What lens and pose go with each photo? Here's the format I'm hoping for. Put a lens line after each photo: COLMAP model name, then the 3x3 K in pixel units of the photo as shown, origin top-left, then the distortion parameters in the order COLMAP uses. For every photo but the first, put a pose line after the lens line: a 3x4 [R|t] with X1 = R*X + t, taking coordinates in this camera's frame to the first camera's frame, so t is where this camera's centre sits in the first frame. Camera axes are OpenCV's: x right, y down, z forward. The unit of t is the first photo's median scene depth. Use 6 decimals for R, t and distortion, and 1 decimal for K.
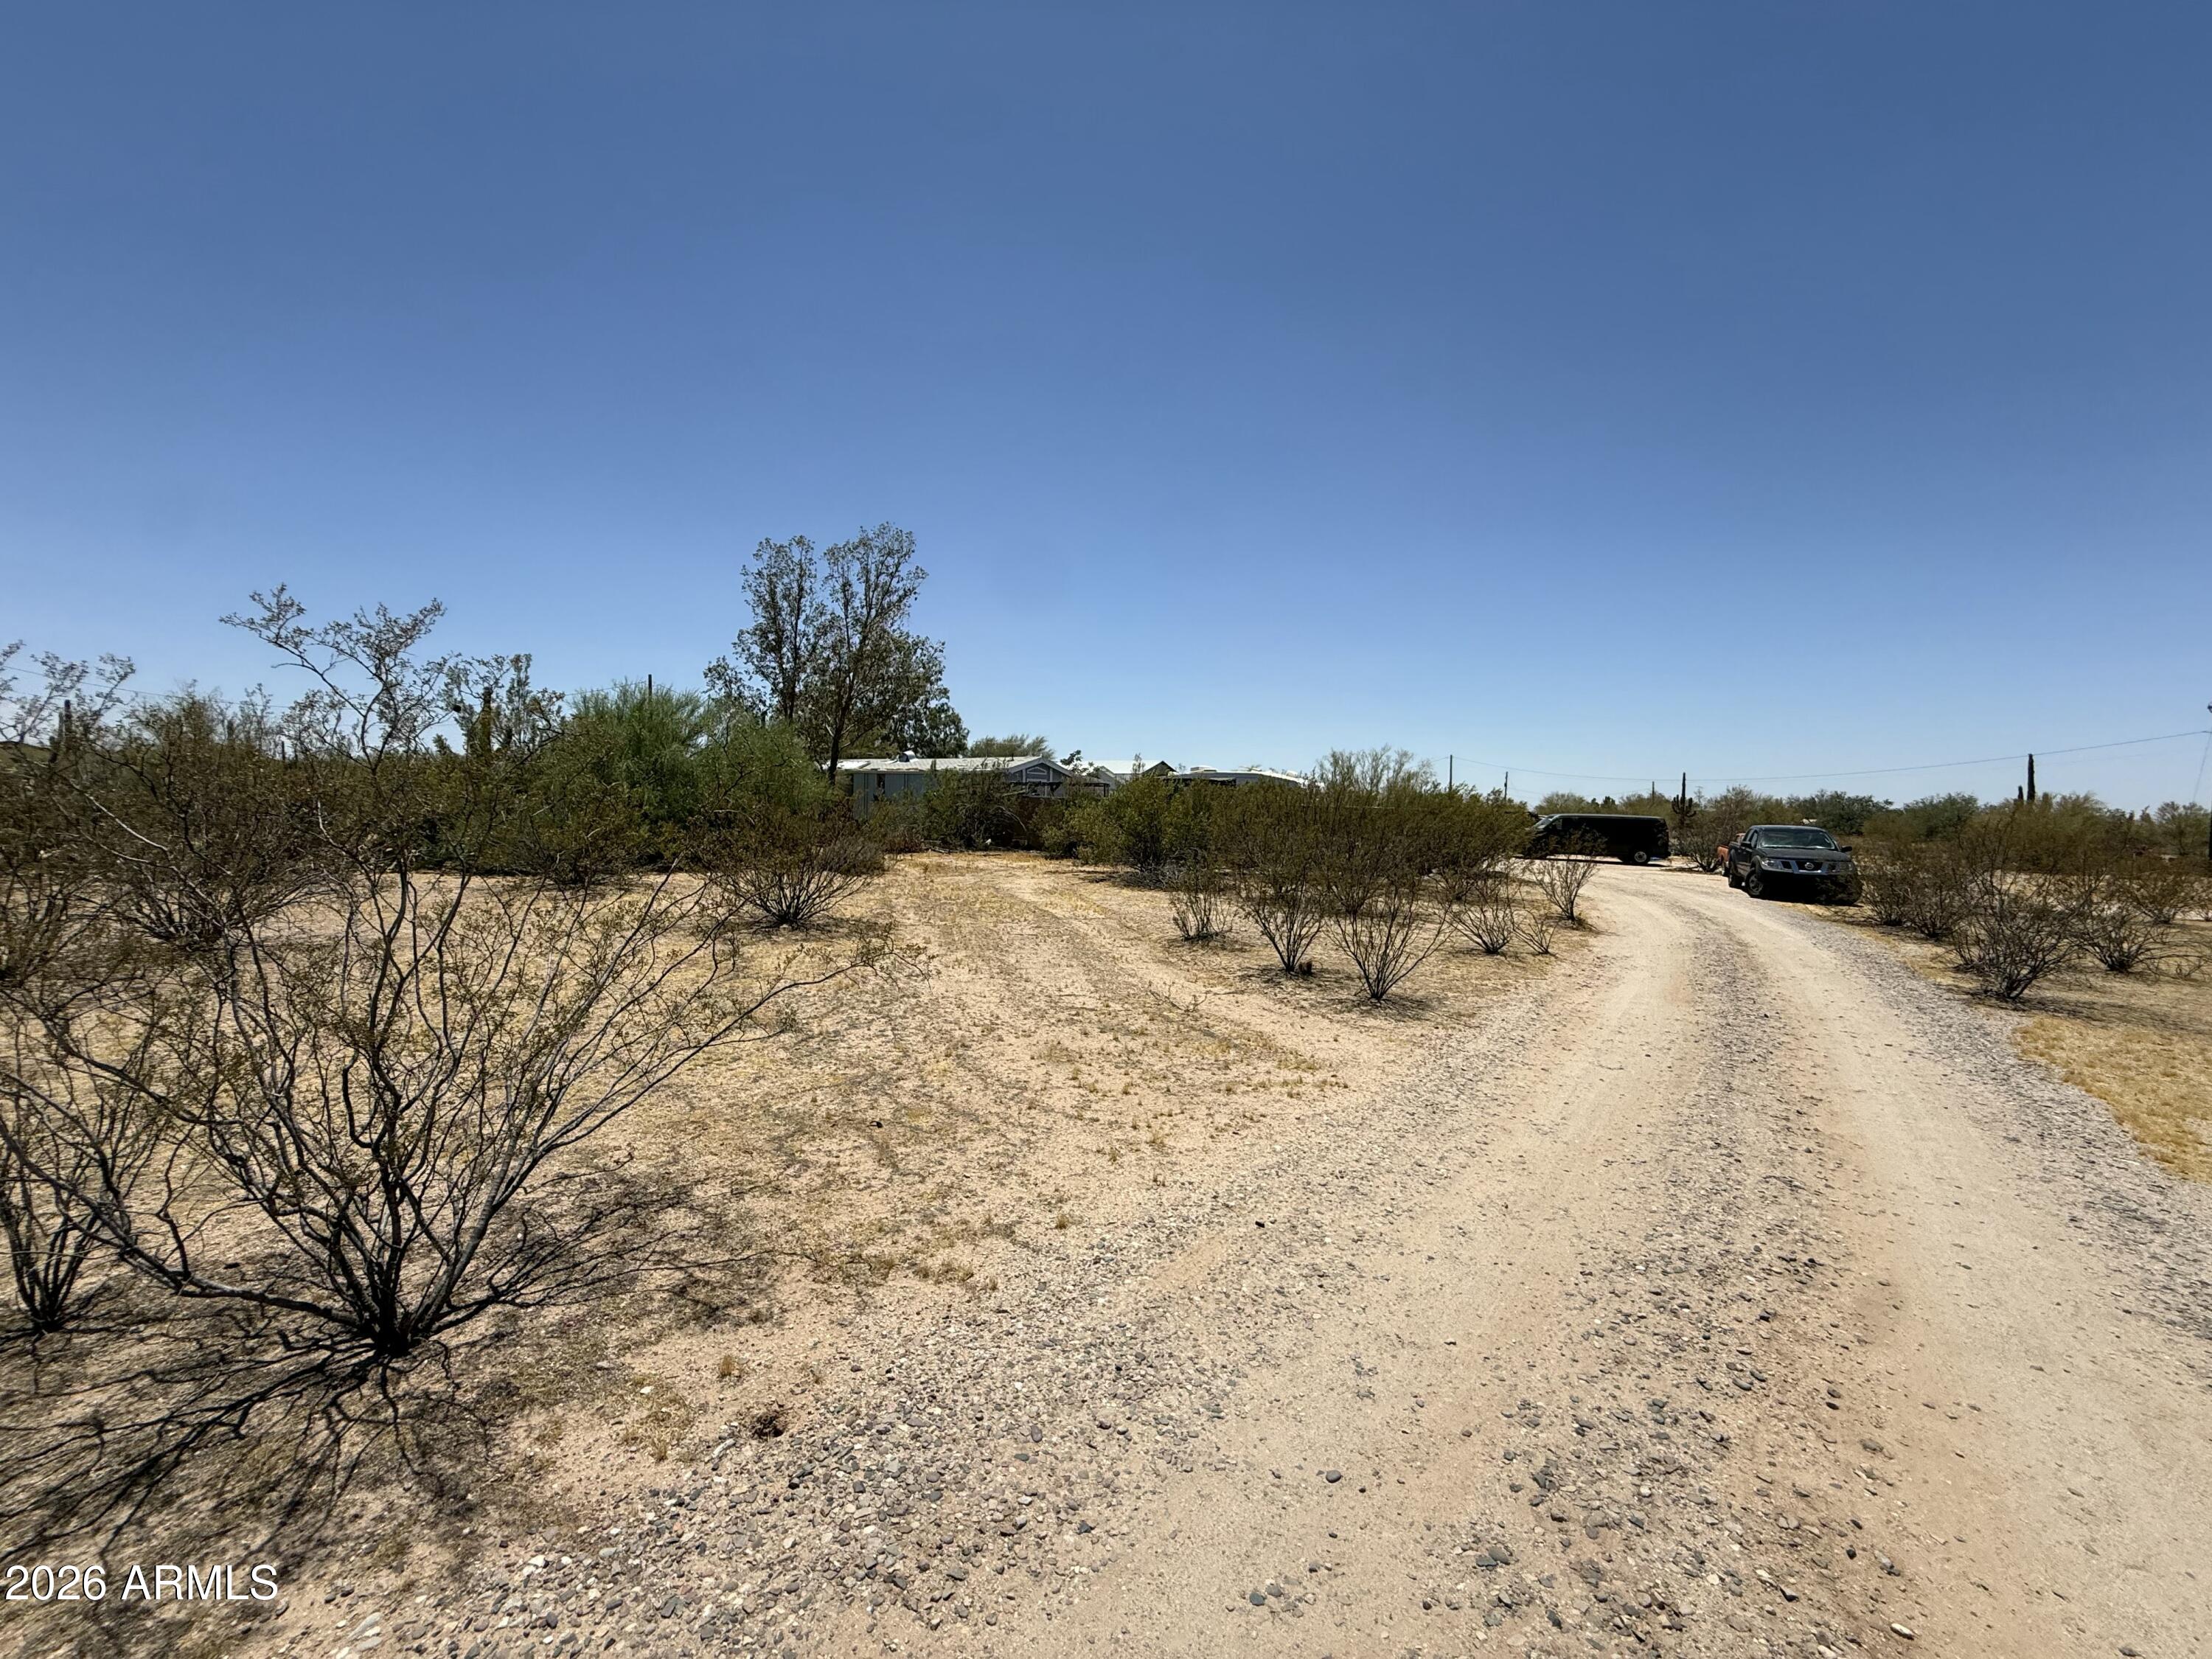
lens RADIAL K [[881.4, 0, 1102.8], [0, 881.4, 827.1], [0, 0, 1]] dist [0.000330, 0.000590]
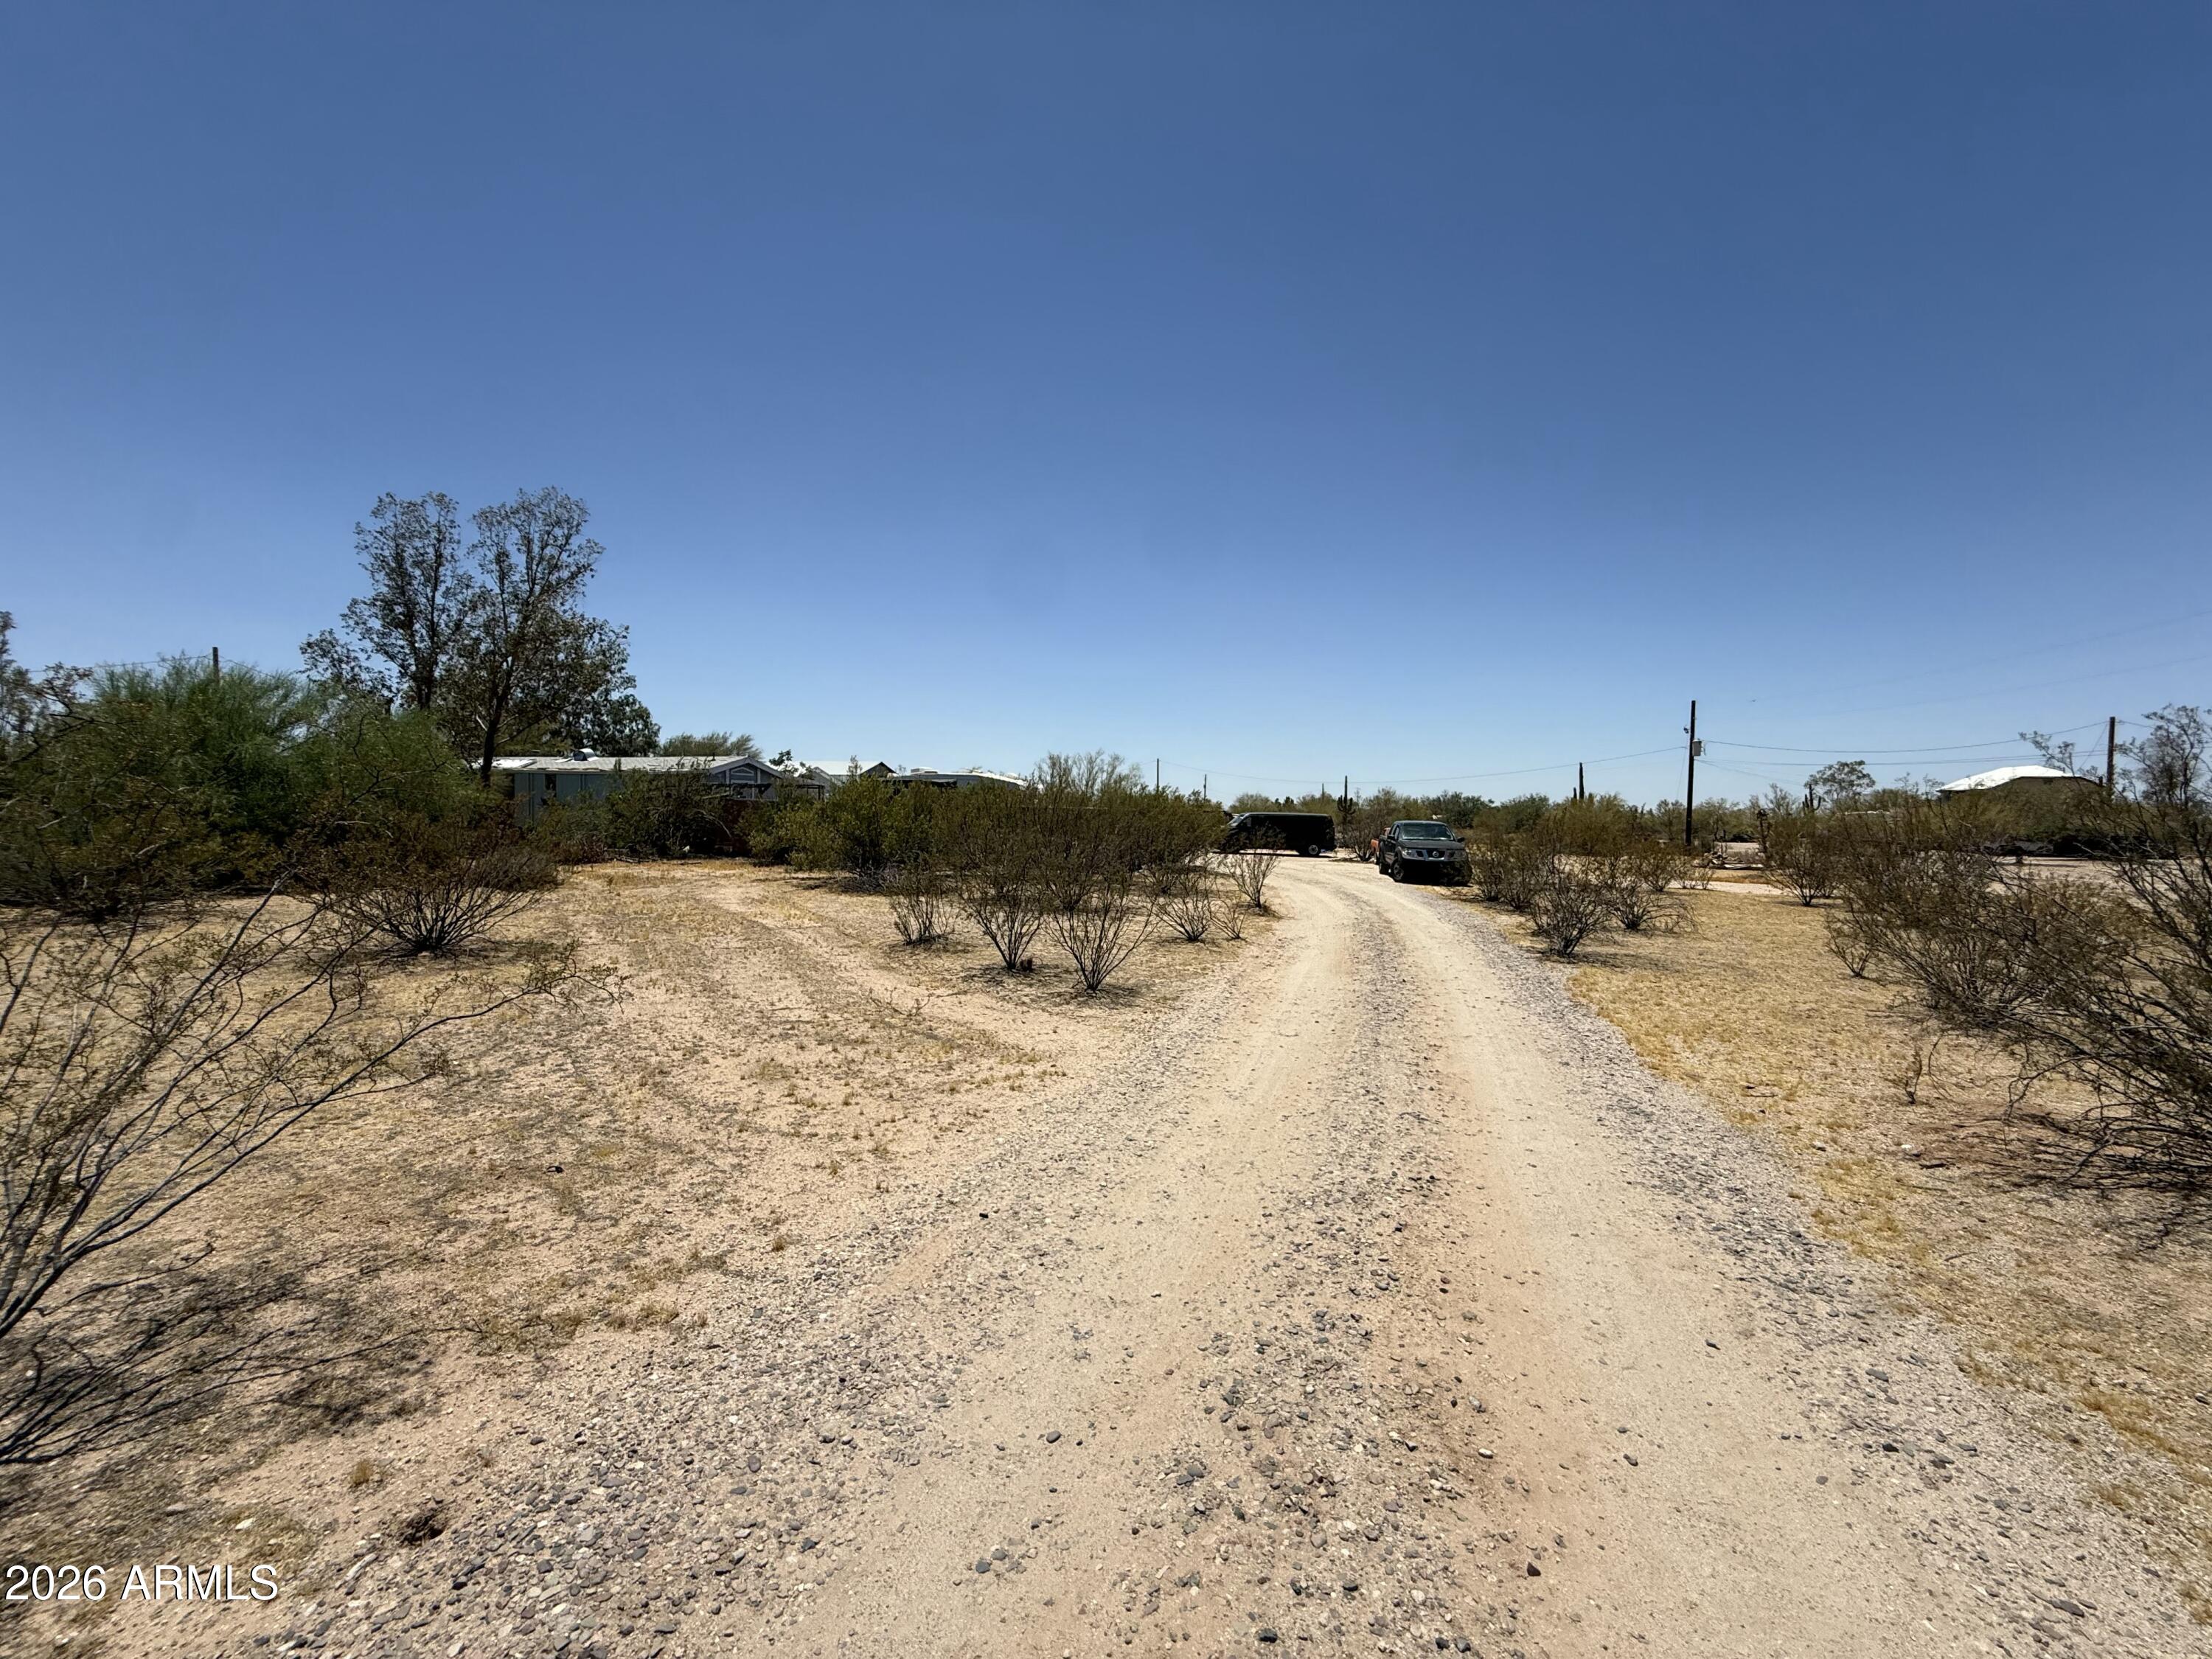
lens RADIAL K [[881.4, 0, 1102.8], [0, 881.4, 827.1], [0, 0, 1]] dist [0.000330, 0.000590]
pose [[0.951354, -0.013861, 0.307787, -0.000019], [0.014426, 0.999896, 0.000440, -0.001027], [-0.307761, 0.004021, 0.951455, -0.020515]]
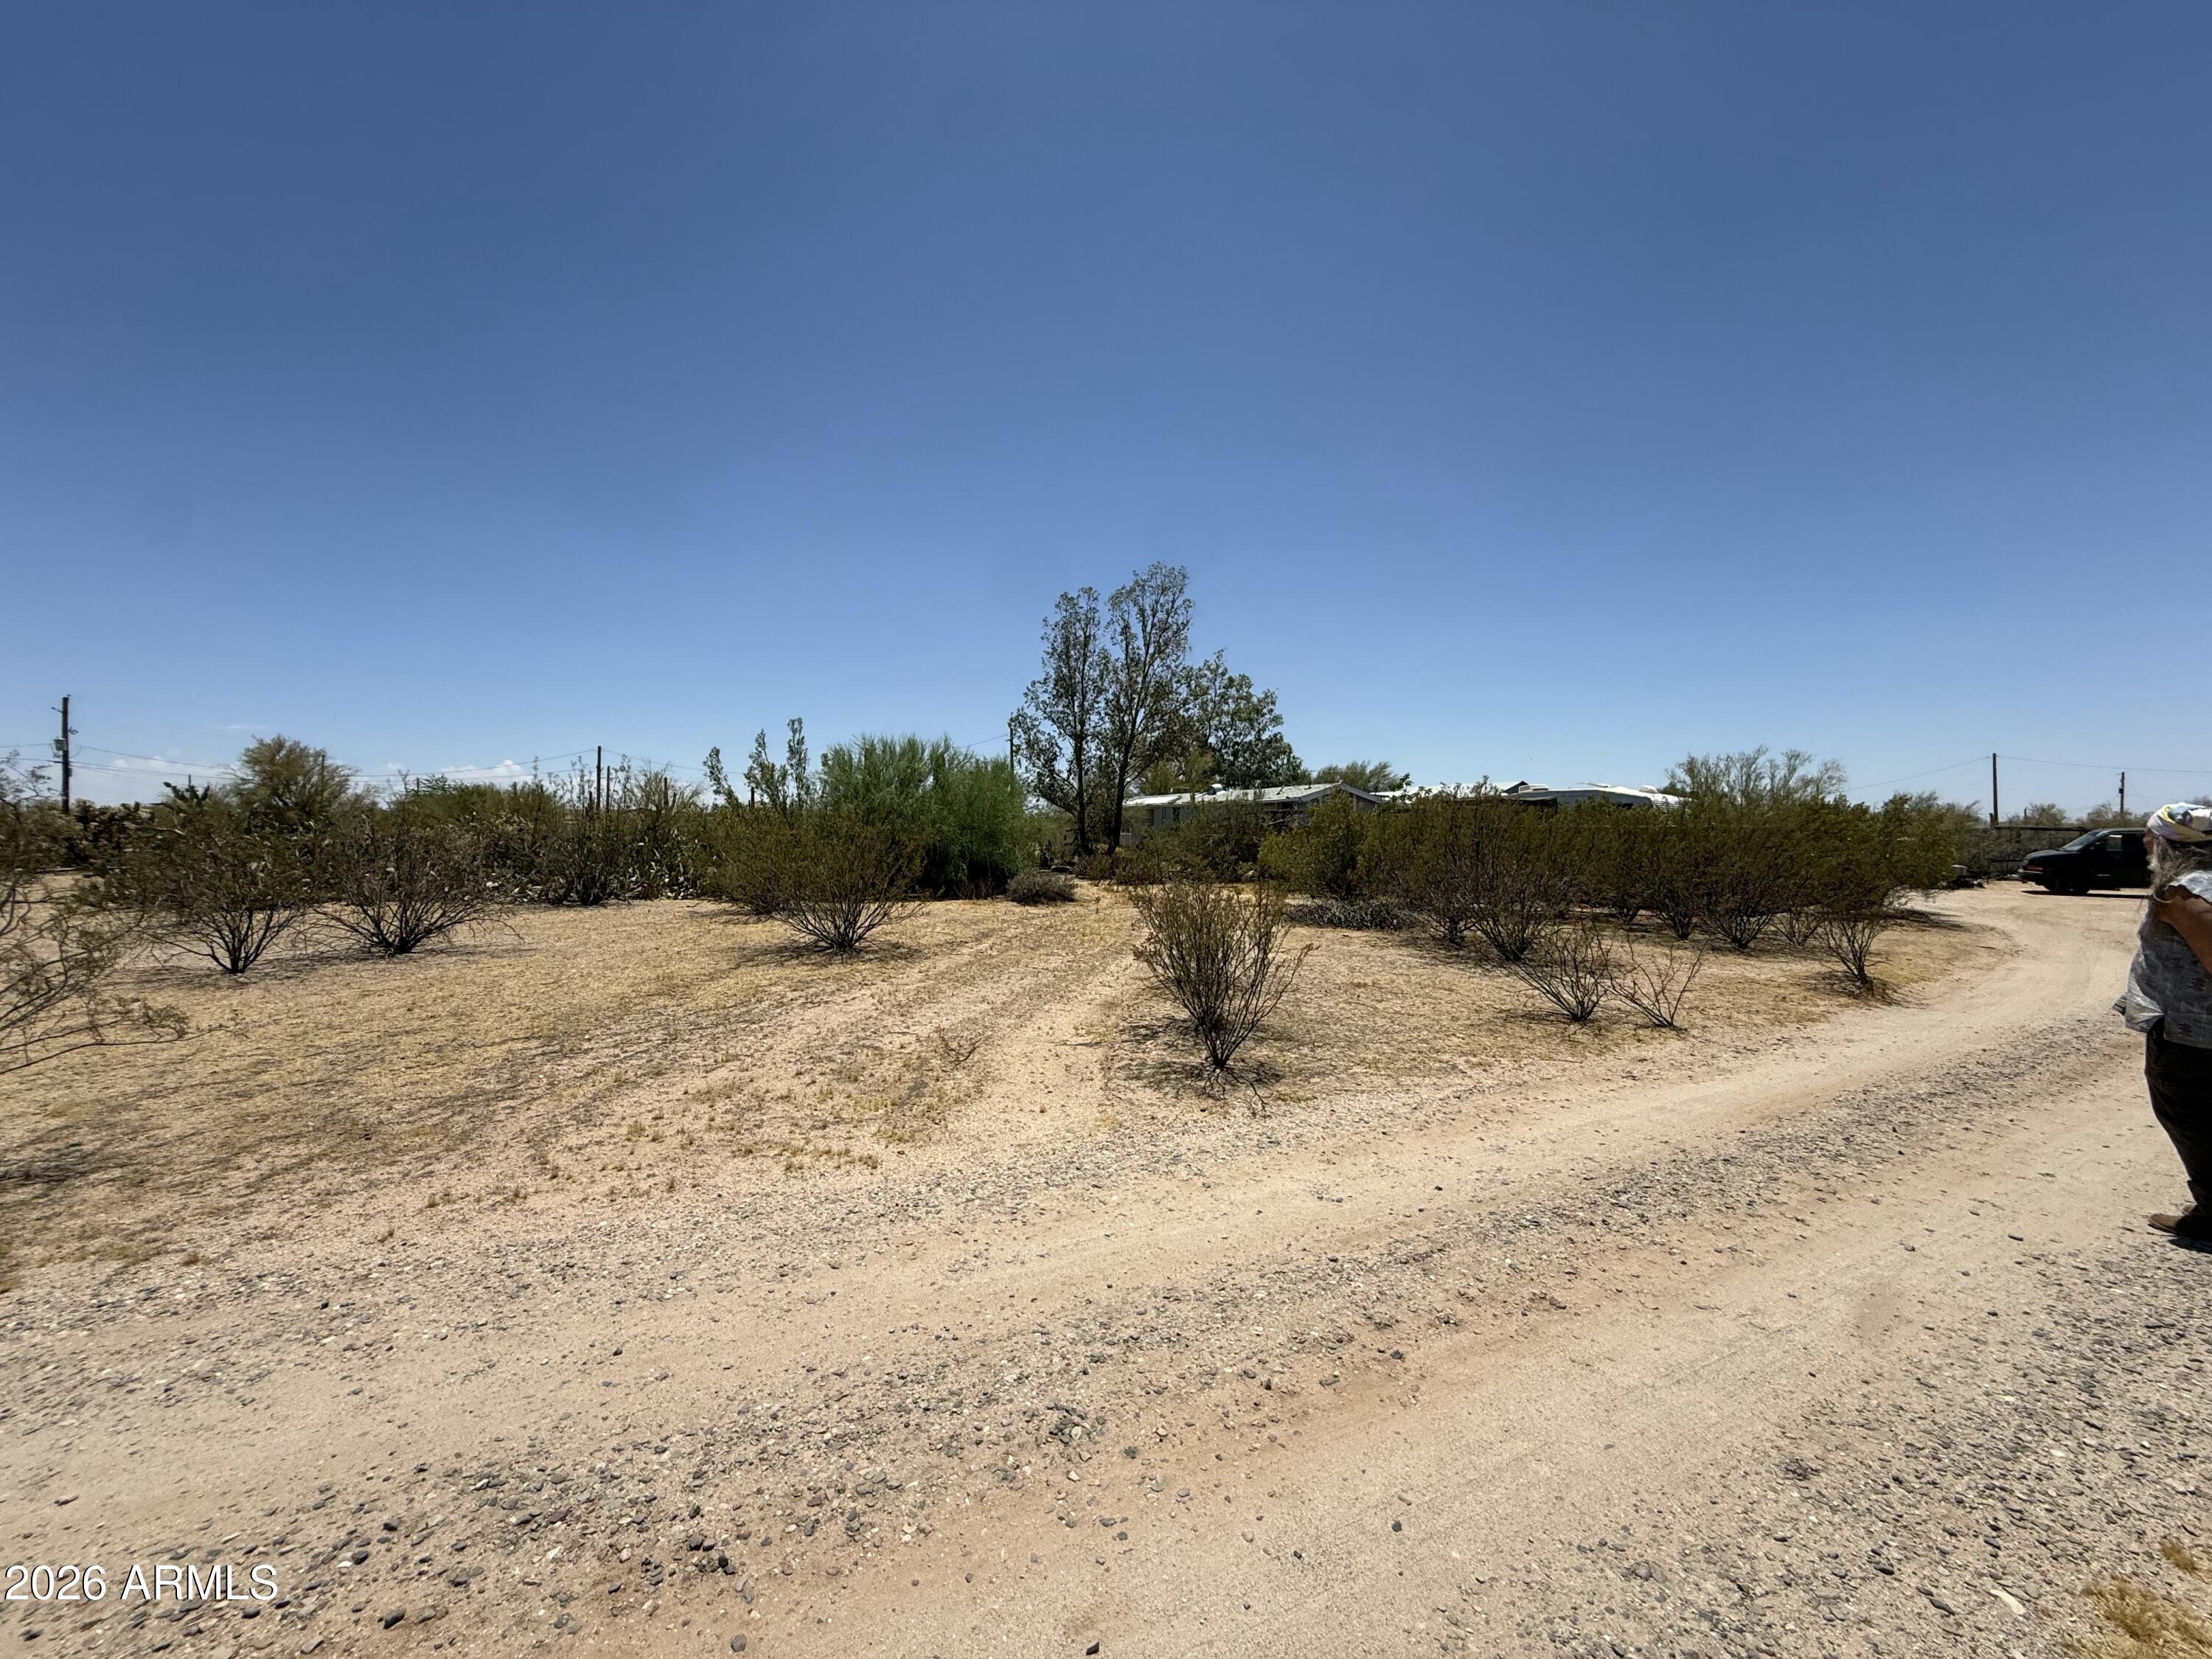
lens RADIAL K [[881.4, 0, 1102.8], [0, 881.4, 827.1], [0, 0, 1]] dist [0.000330, 0.000590]
pose [[0.899422, -0.027427, -0.436219, 1.197571], [0.010599, 0.999104, -0.040966, 0.027507], [0.436952, 0.032223, 0.898908, 0.559525]]
